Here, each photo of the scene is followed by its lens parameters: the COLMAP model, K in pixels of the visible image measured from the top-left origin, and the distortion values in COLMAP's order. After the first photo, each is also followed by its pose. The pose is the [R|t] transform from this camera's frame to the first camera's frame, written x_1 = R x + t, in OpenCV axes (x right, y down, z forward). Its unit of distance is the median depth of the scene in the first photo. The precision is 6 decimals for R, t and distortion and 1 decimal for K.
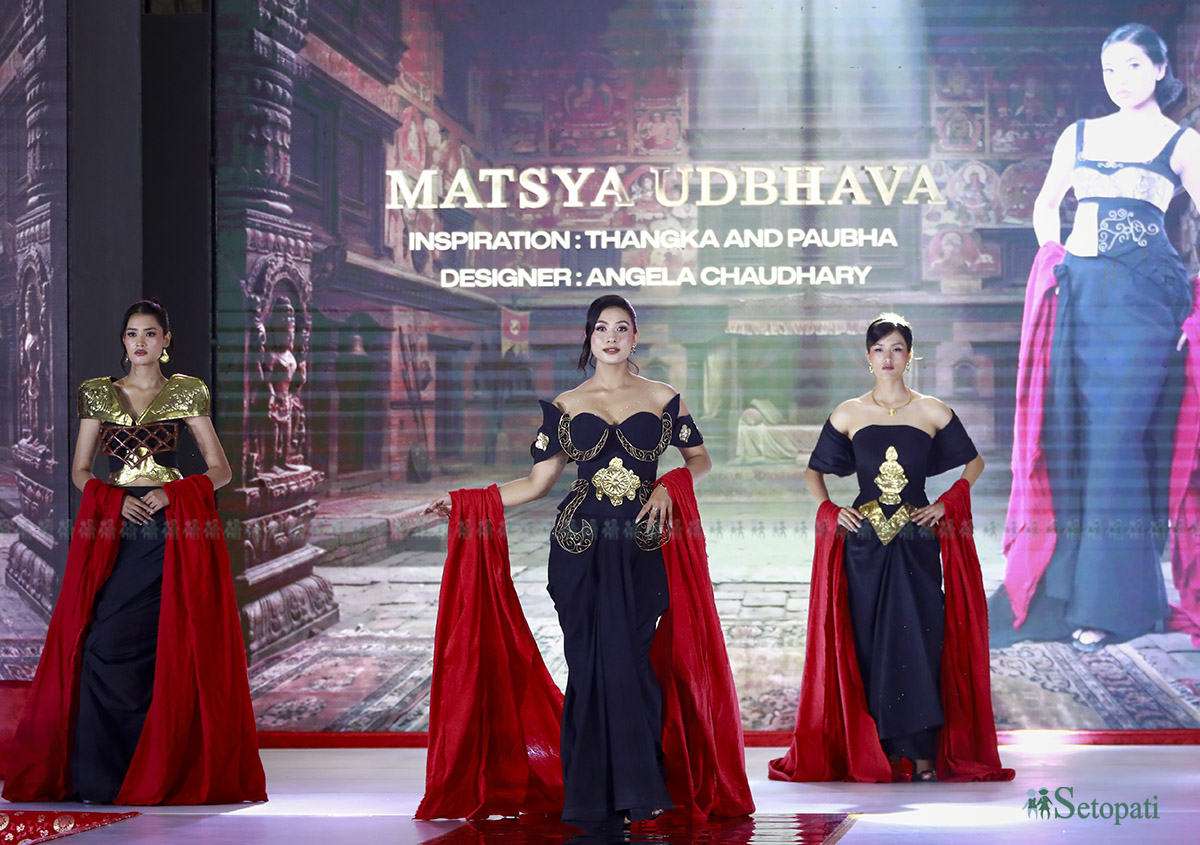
lens RADIAL K [[4610.7, 0, 600.0], [0, 4610.7, 422.5], [0, 0, 1]] dist [0.153464, 1.569720]
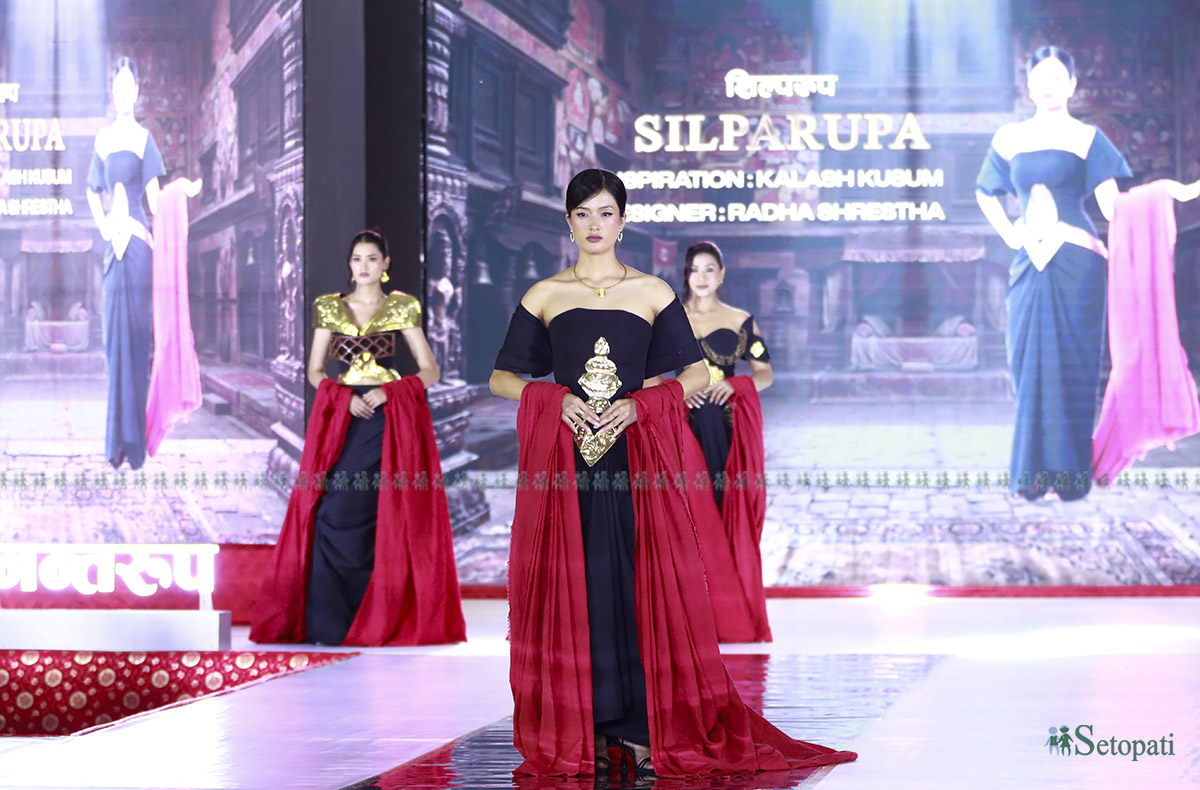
lens RADIAL K [[7099.9, 0, 600.0], [0, 7099.9, 395.0], [0, 0, 1]] dist [-0.032677, -8.096791]
pose [[0.999966, 0.000944, 0.008212, -0.049712], [-0.000886, 0.999975, -0.007005, 0.028025], [-0.008218, 0.006998, 0.999942, -0.818266]]
